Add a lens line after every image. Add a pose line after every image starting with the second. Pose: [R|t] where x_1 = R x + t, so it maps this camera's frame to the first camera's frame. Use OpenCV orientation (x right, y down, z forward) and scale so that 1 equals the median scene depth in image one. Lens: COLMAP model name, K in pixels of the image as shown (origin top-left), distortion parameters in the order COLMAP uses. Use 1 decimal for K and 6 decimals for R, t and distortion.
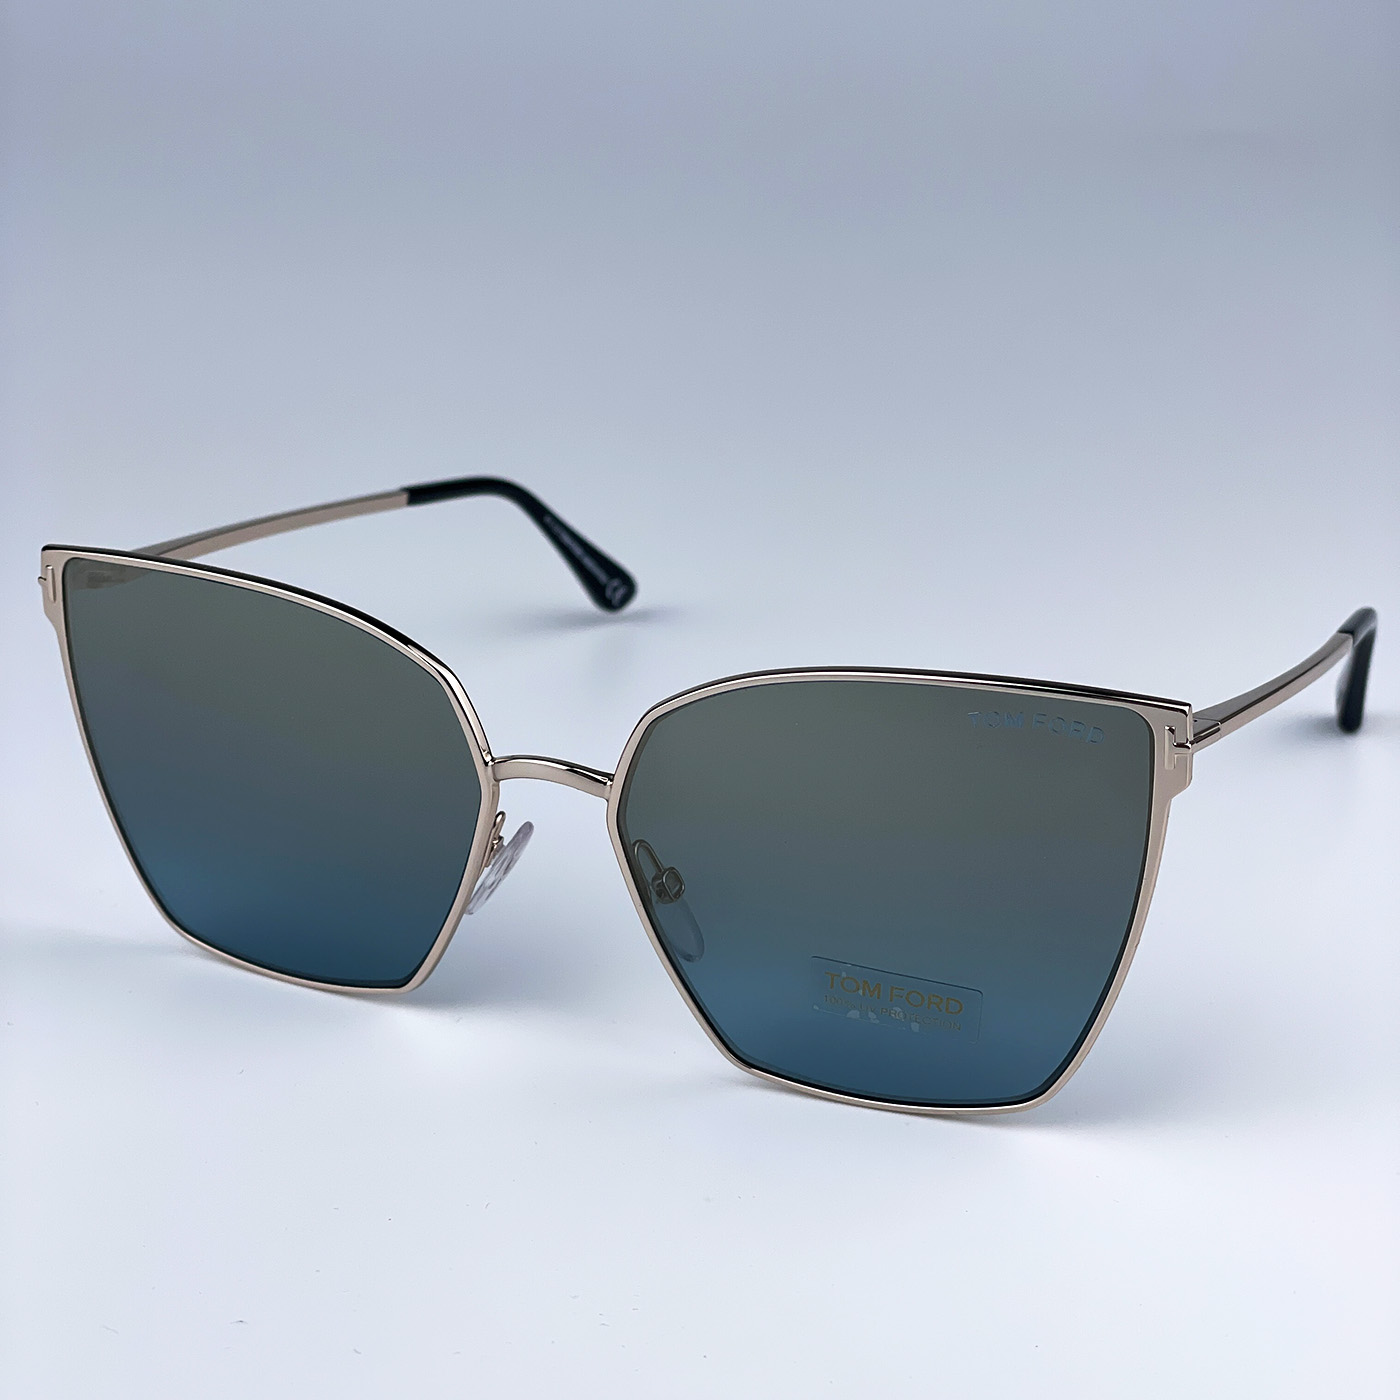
lens RADIAL K [[2937.6, 0, 700.3], [0, 2937.6, 697.6], [0, 0, 1]] dist [-0.060167, 0.000000]
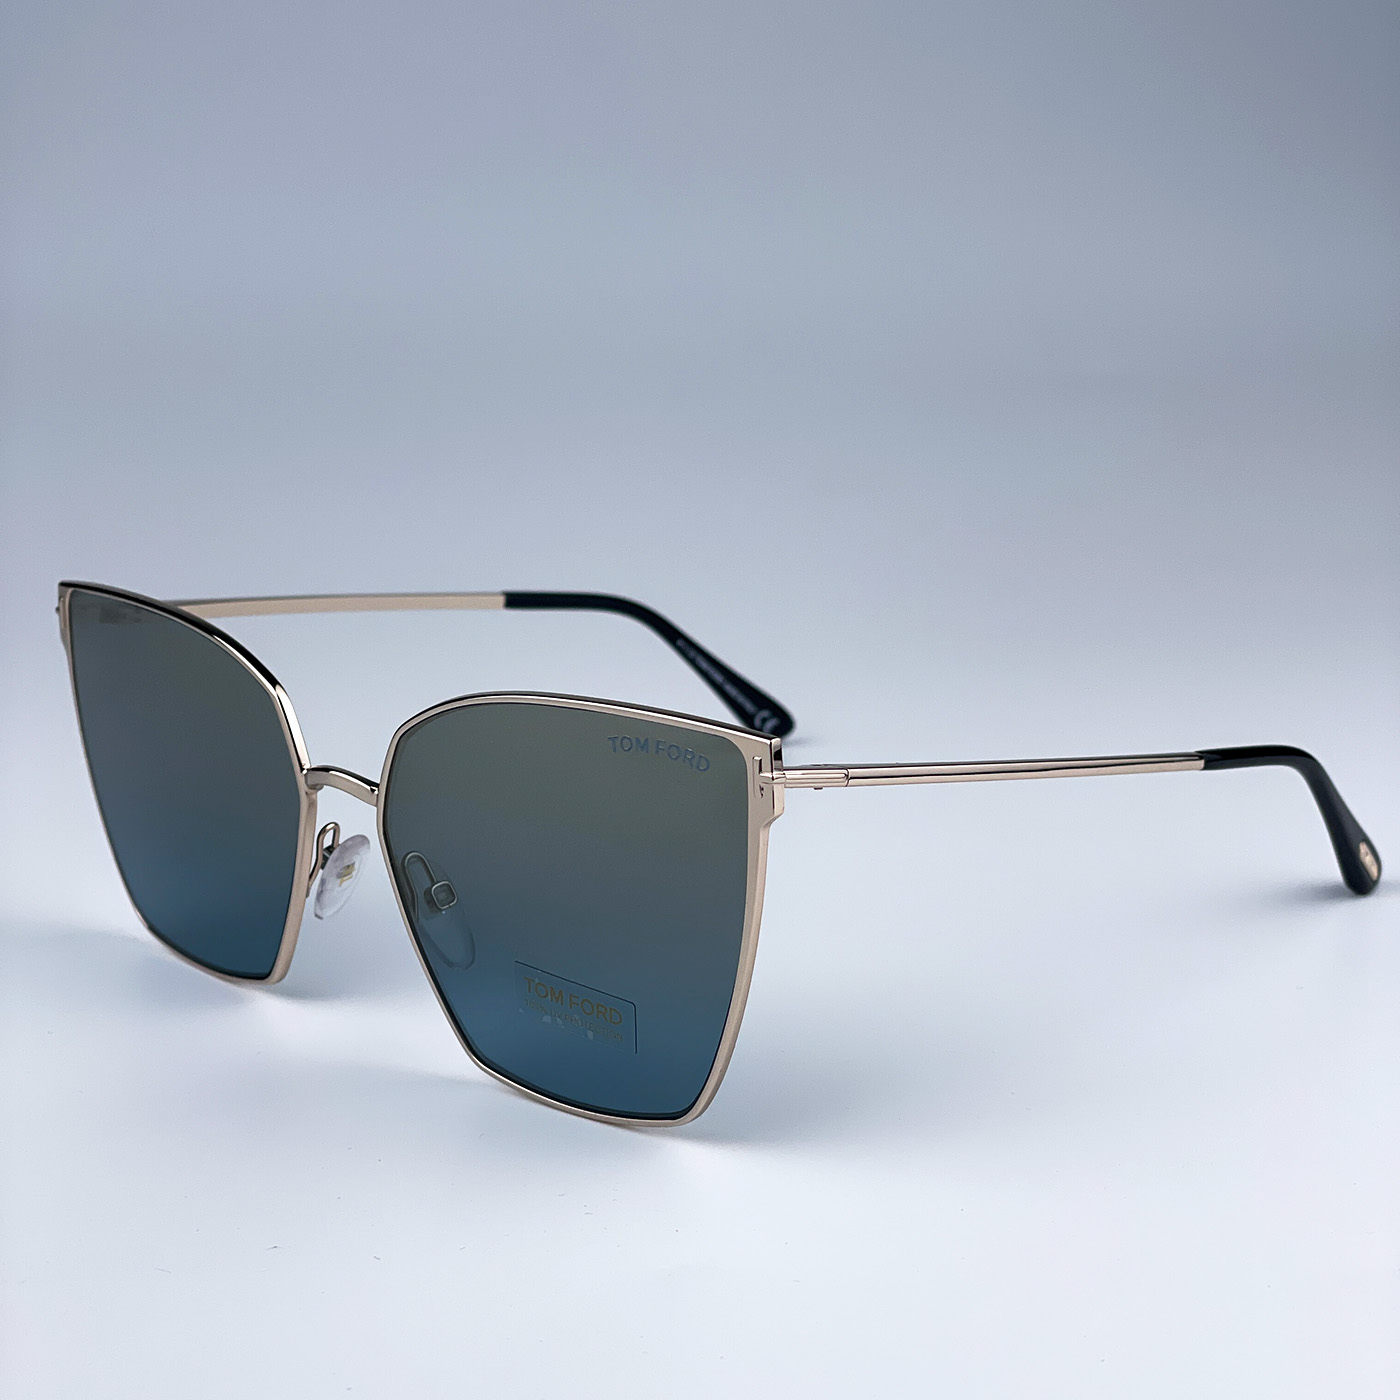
lens RADIAL K [[2937.6, 0, 702.6], [0, 2937.6, 701.8], [0, 0, 1]] dist [-0.060167, 0.000000]
pose [[0.938633, 0.071501, -0.337424, 0.450305], [-0.108011, 0.990006, -0.090677, 0.081197], [0.327568, 0.121558, 0.936975, -0.012805]]
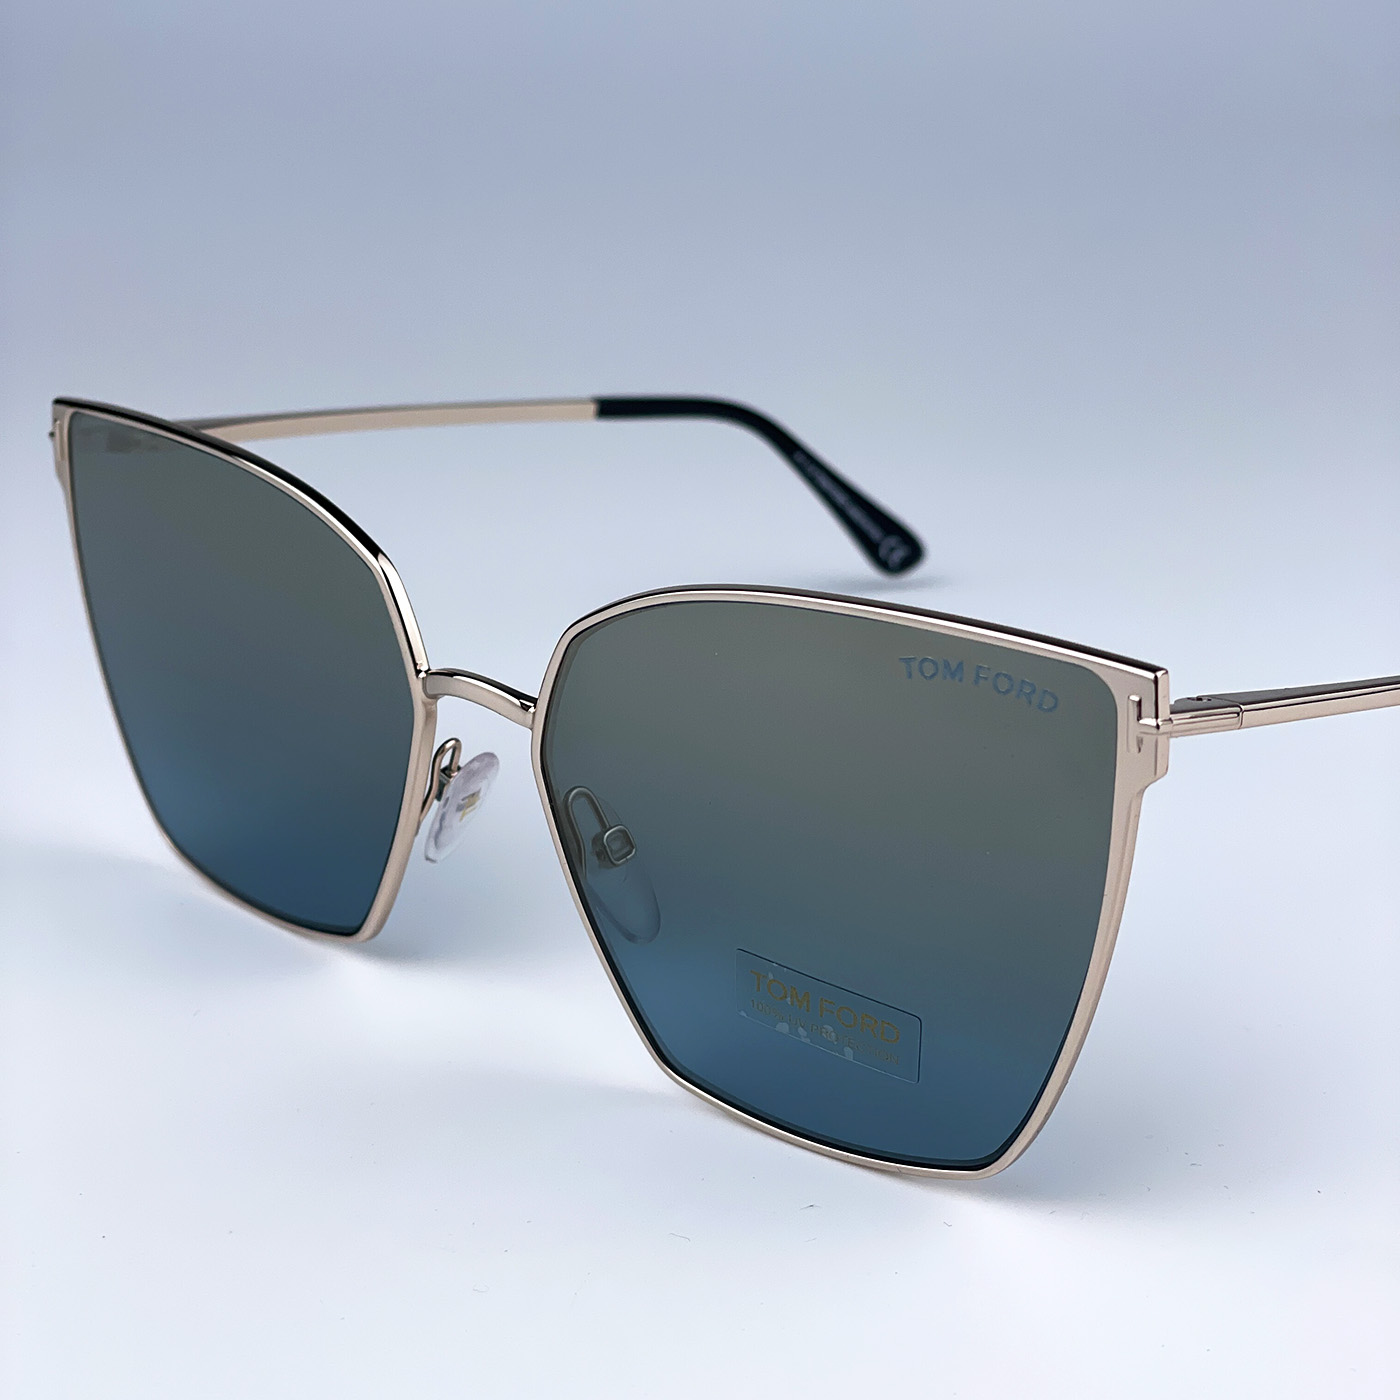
lens RADIAL K [[2937.6, 0, 693.4], [0, 2937.6, 698.4], [0, 0, 1]] dist [-0.060167, 0.000000]
pose [[0.955151, 0.100870, -0.278410, 0.234653], [-0.105864, 0.994376, -0.002921, 0.023061], [0.276549, 0.032263, 0.960458, 0.217703]]
